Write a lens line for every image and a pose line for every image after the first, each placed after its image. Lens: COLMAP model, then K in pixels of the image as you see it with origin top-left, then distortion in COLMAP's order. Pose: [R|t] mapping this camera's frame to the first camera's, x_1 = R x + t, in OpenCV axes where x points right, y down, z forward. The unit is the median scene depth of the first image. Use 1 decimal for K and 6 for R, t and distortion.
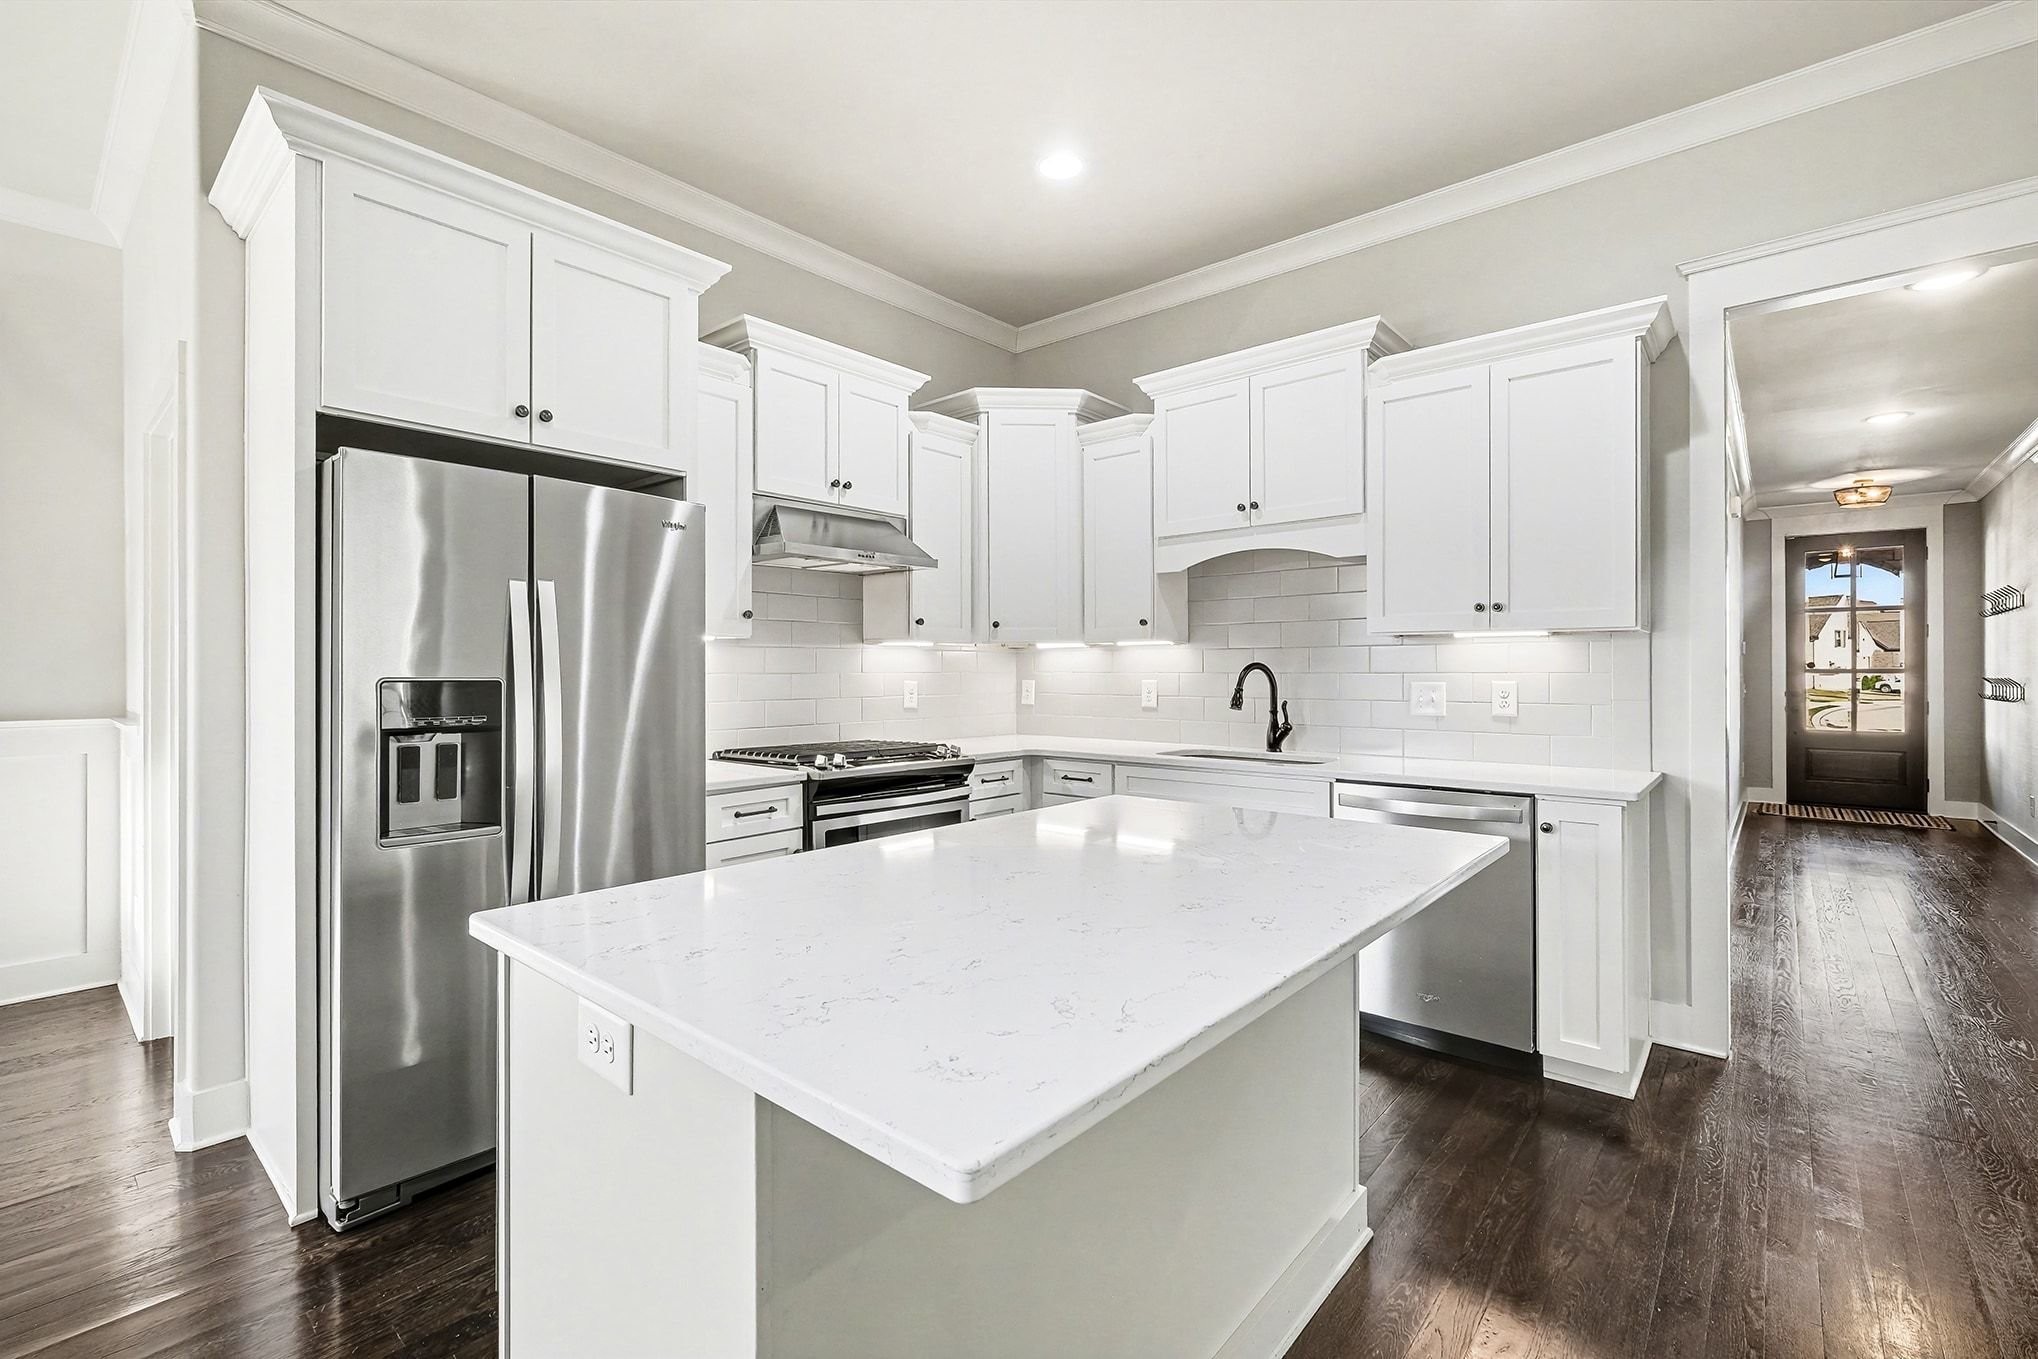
lens RADIAL K [[892.2, 0, 1008.7], [0, 892.2, 666.4], [0, 0, 1]] dist [0.008059, 0.000894]
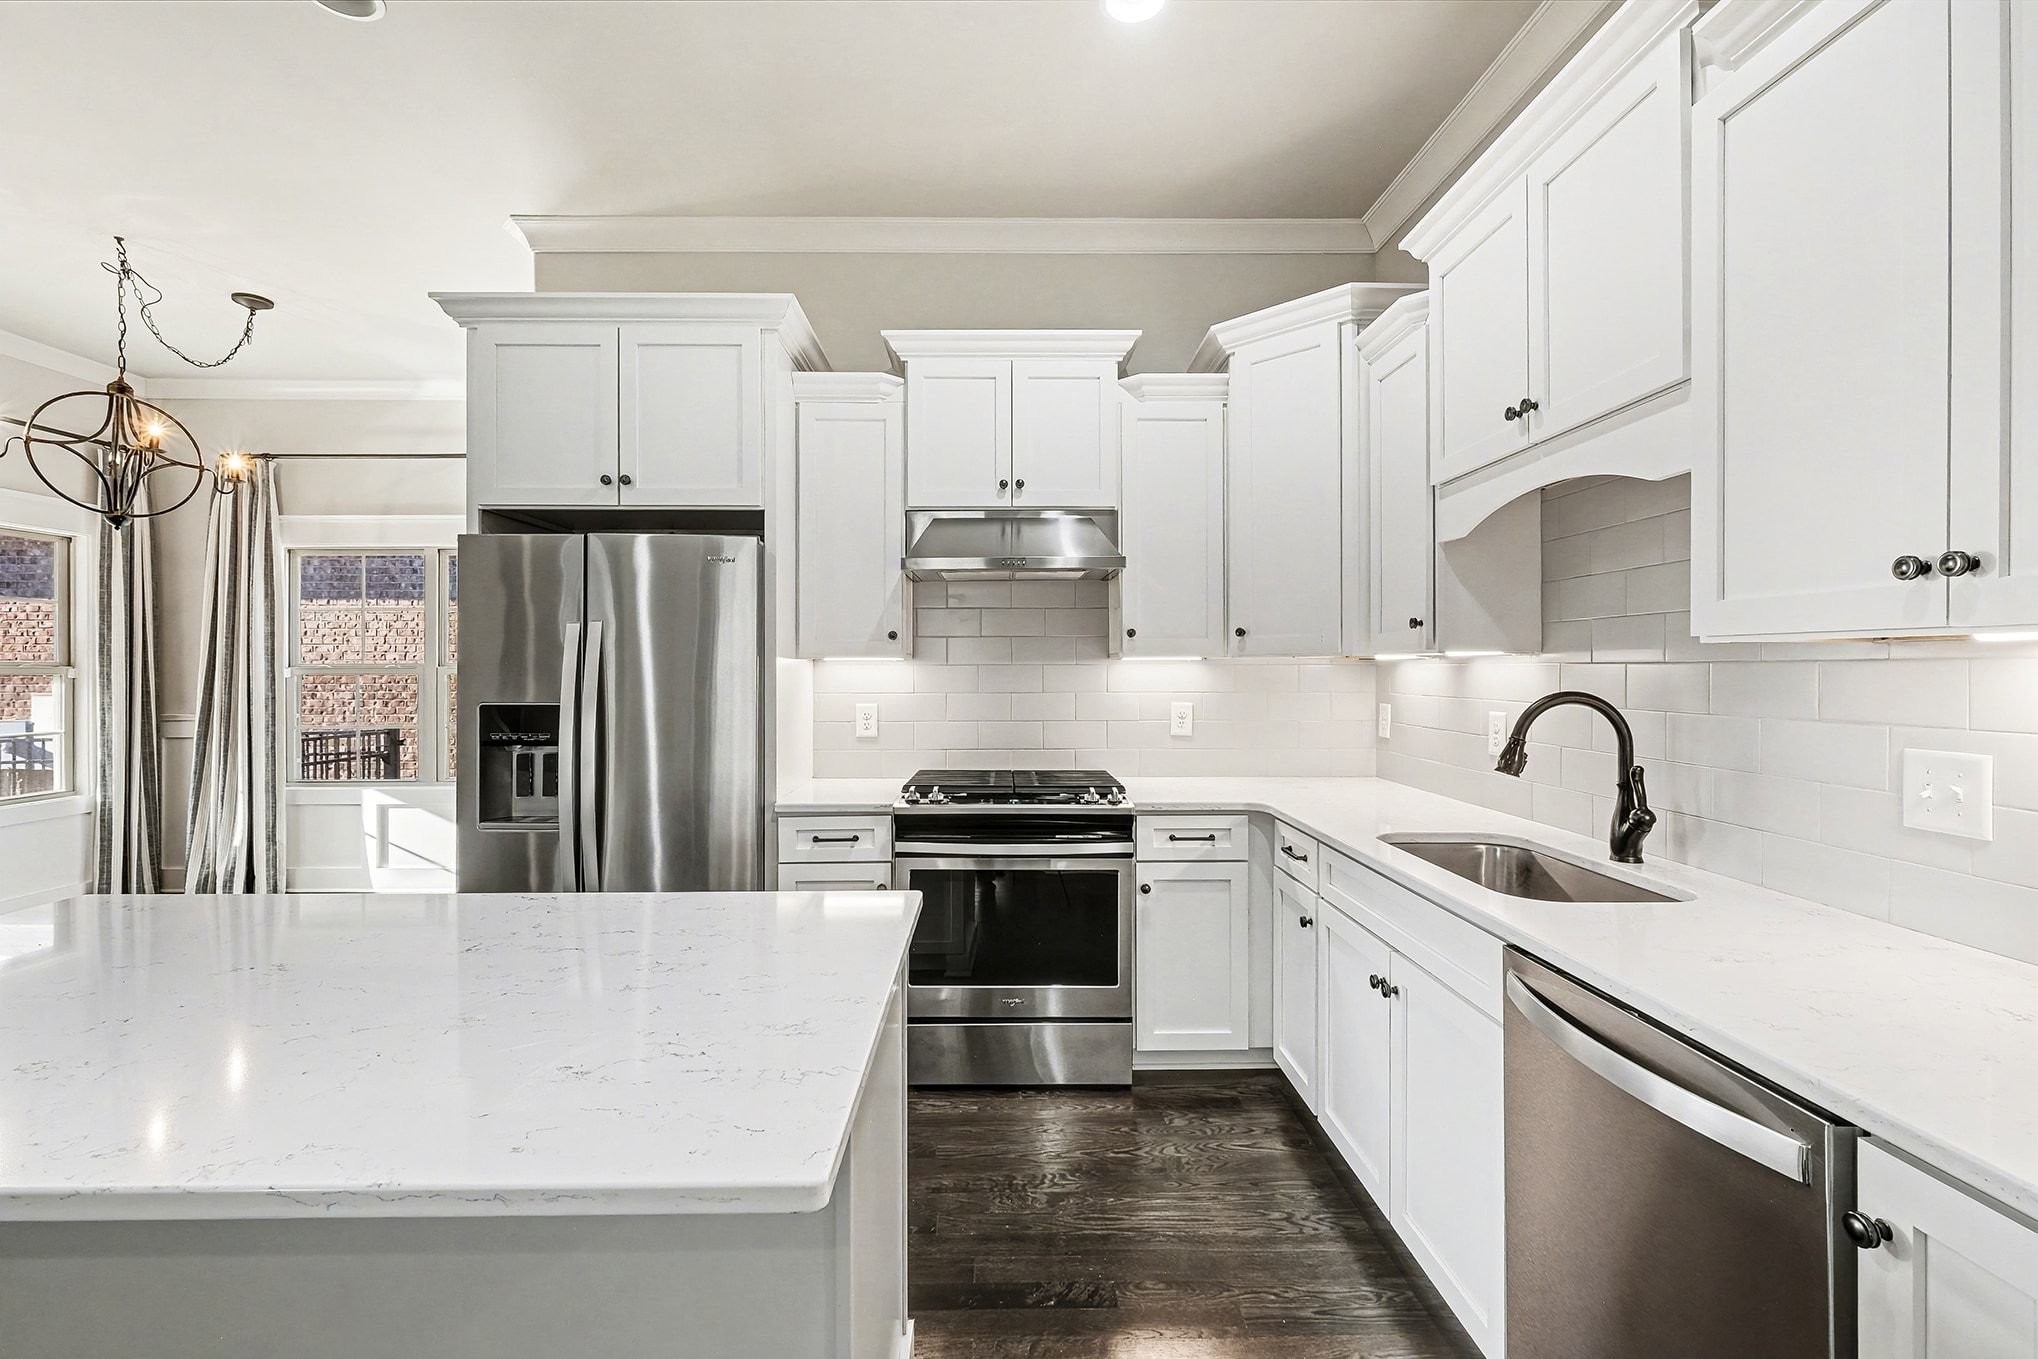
lens RADIAL K [[892.2, 0, 1009.0], [0, 892.2, 665.6], [0, 0, 1]] dist [0.008059, 0.000894]
pose [[0.670915, -0.002086, -0.741531, 0.468908], [0.004985, 0.999986, 0.001697, -0.023406], [0.741517, -0.004836, 0.670916, 0.393589]]
